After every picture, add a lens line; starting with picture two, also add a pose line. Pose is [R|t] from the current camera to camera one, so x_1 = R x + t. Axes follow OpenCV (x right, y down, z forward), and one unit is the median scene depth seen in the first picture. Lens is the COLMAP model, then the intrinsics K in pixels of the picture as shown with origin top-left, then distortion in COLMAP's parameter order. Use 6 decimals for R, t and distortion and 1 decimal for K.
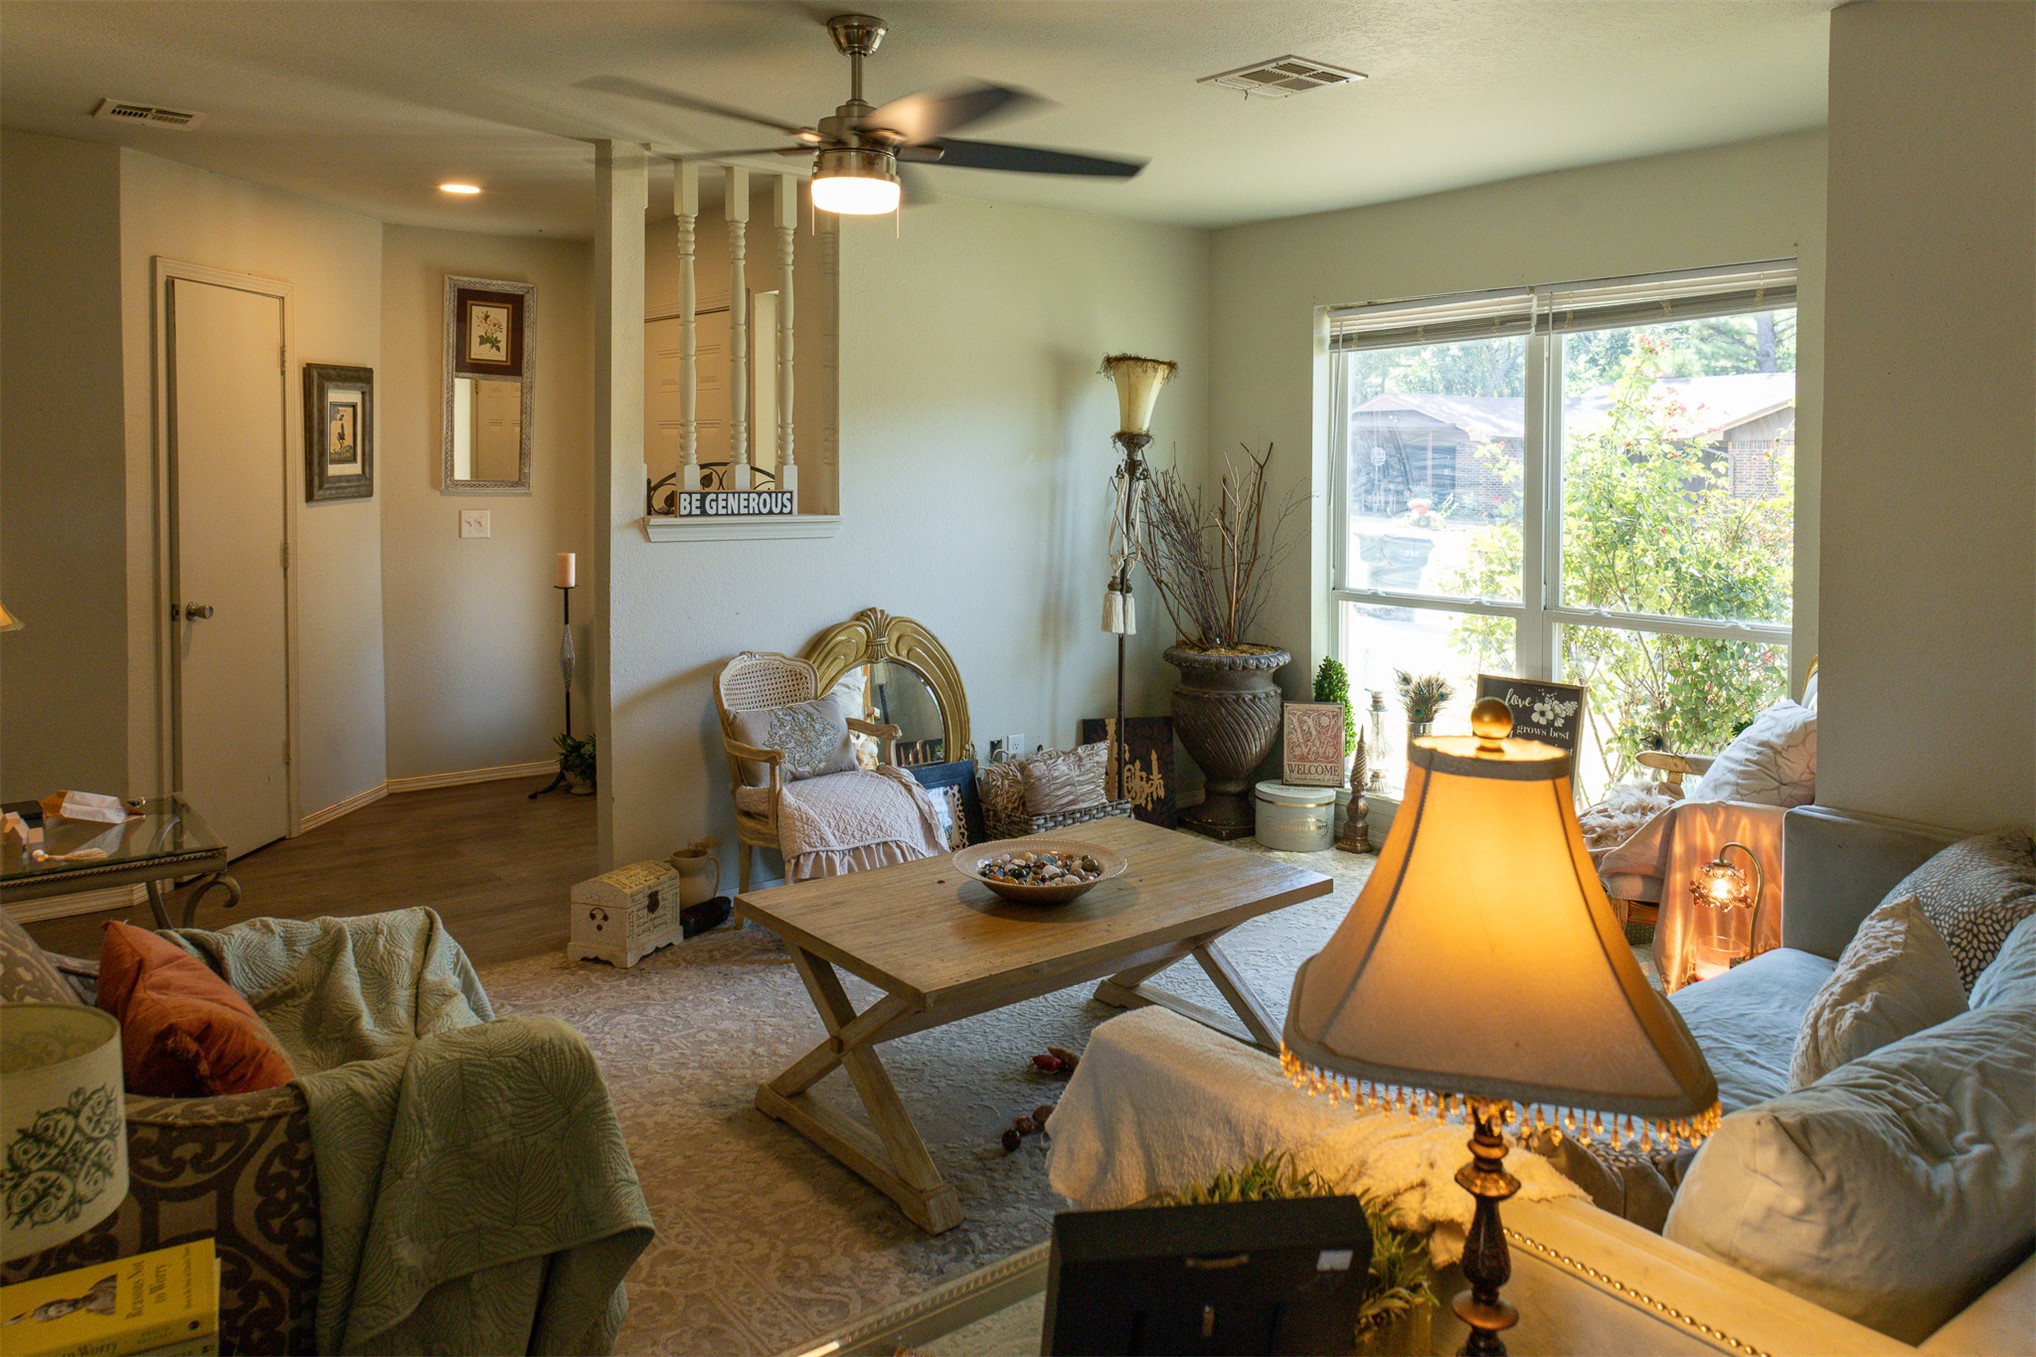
lens RADIAL K [[1415.9, 0, 1018.0], [0, 1415.9, 678.5], [0, 0, 1]] dist [0.001176, -0.000349]
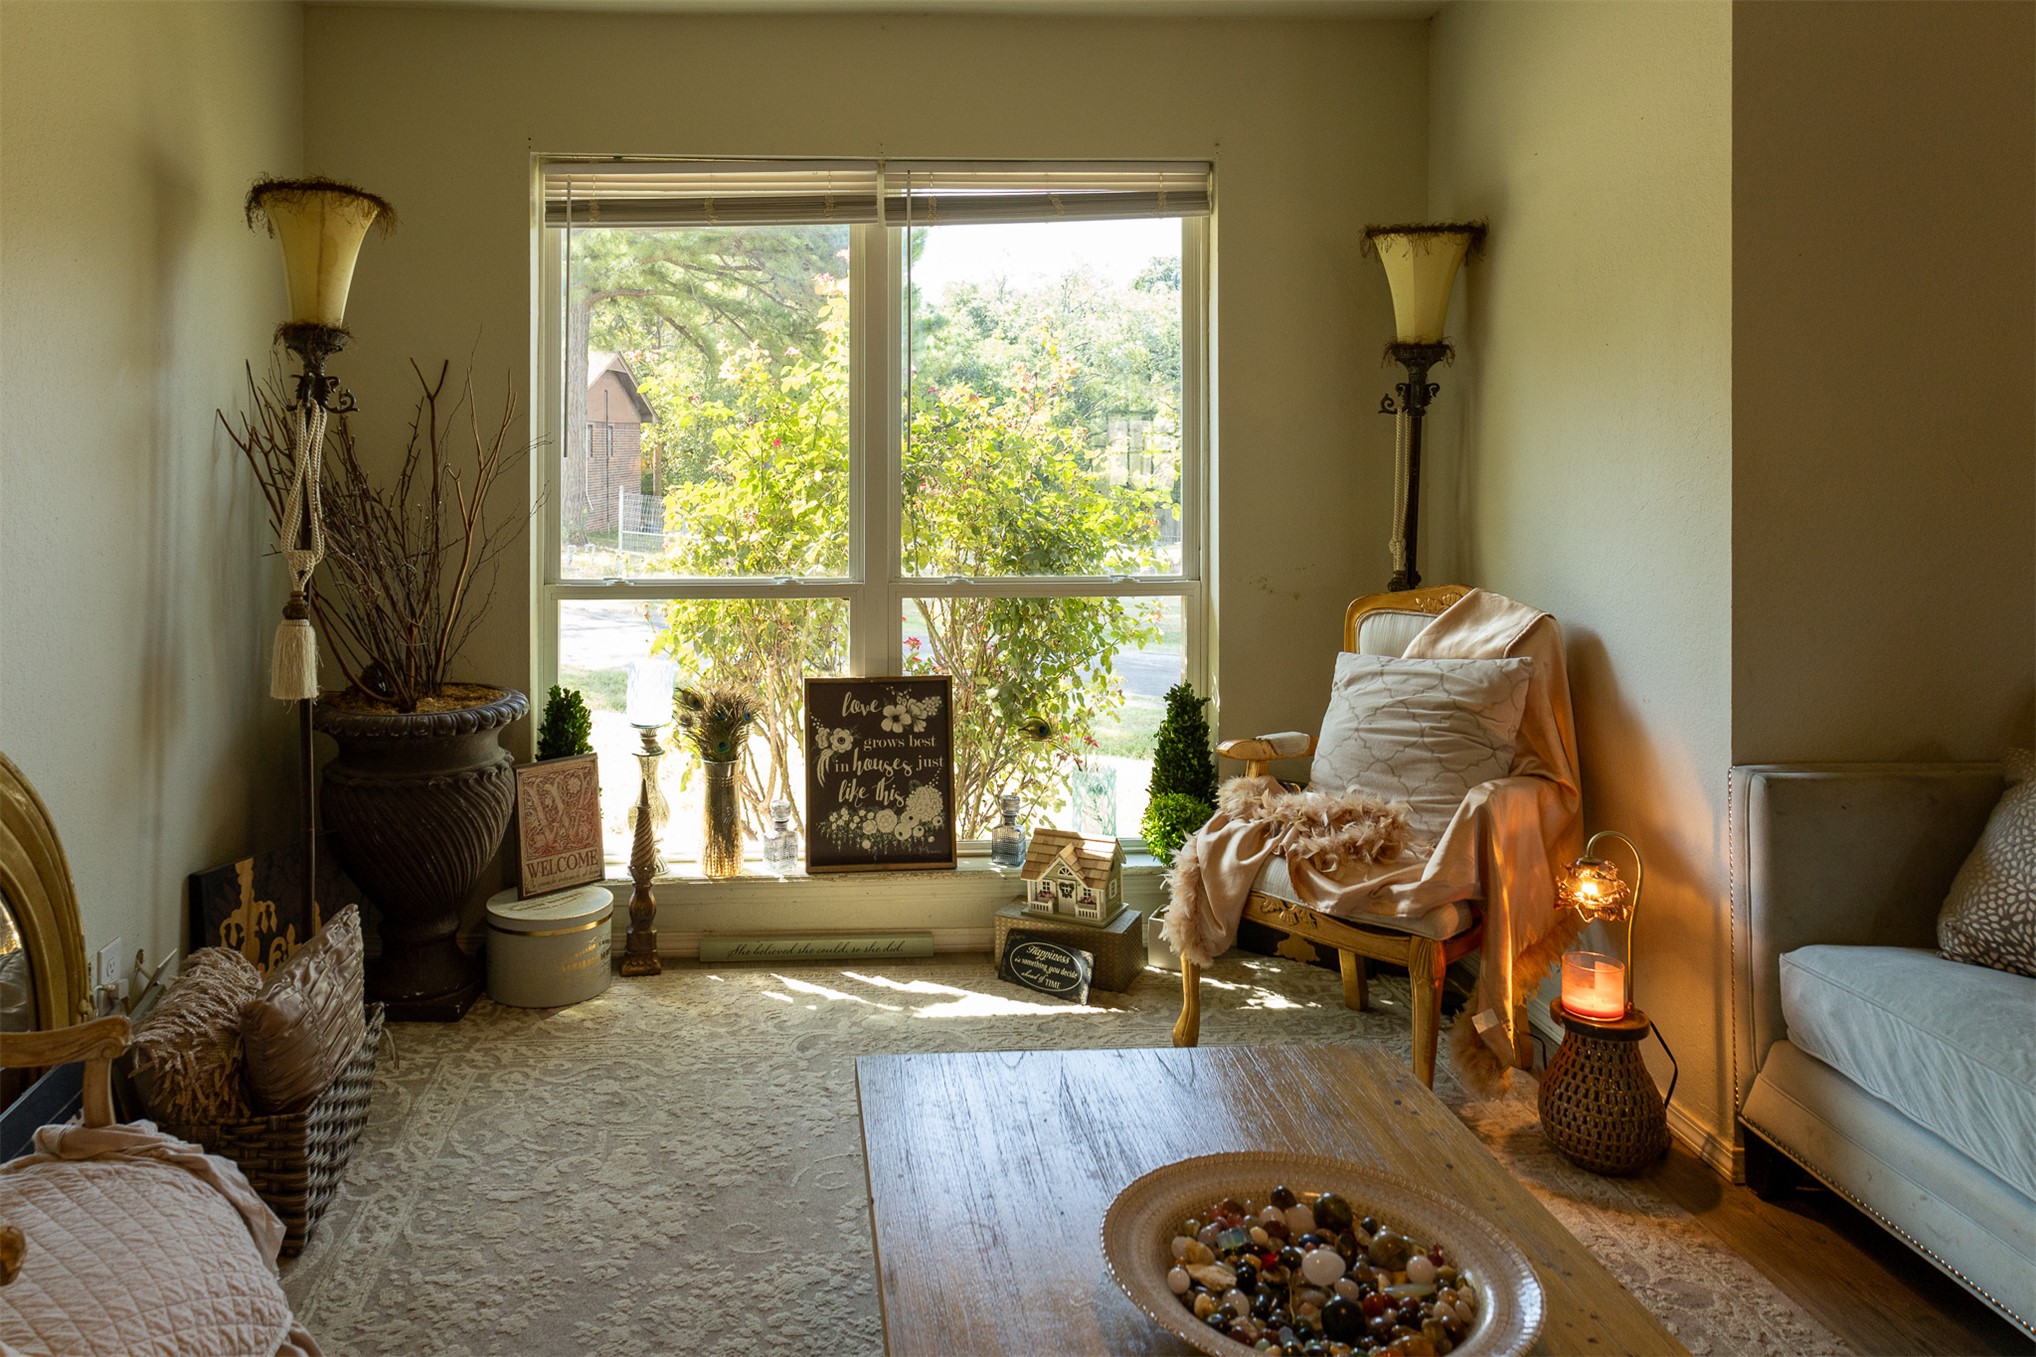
lens RADIAL K [[1457.4, 0, 1018.1], [0, 1457.4, 519.5], [0, 0, 1]] dist [0.000030, 0.005199]
pose [[0.582379, -0.050915, 0.811322, -0.216524], [0.127533, 0.991401, -0.029329, -0.048641], [-0.802852, 0.120551, 0.583864, 0.460382]]
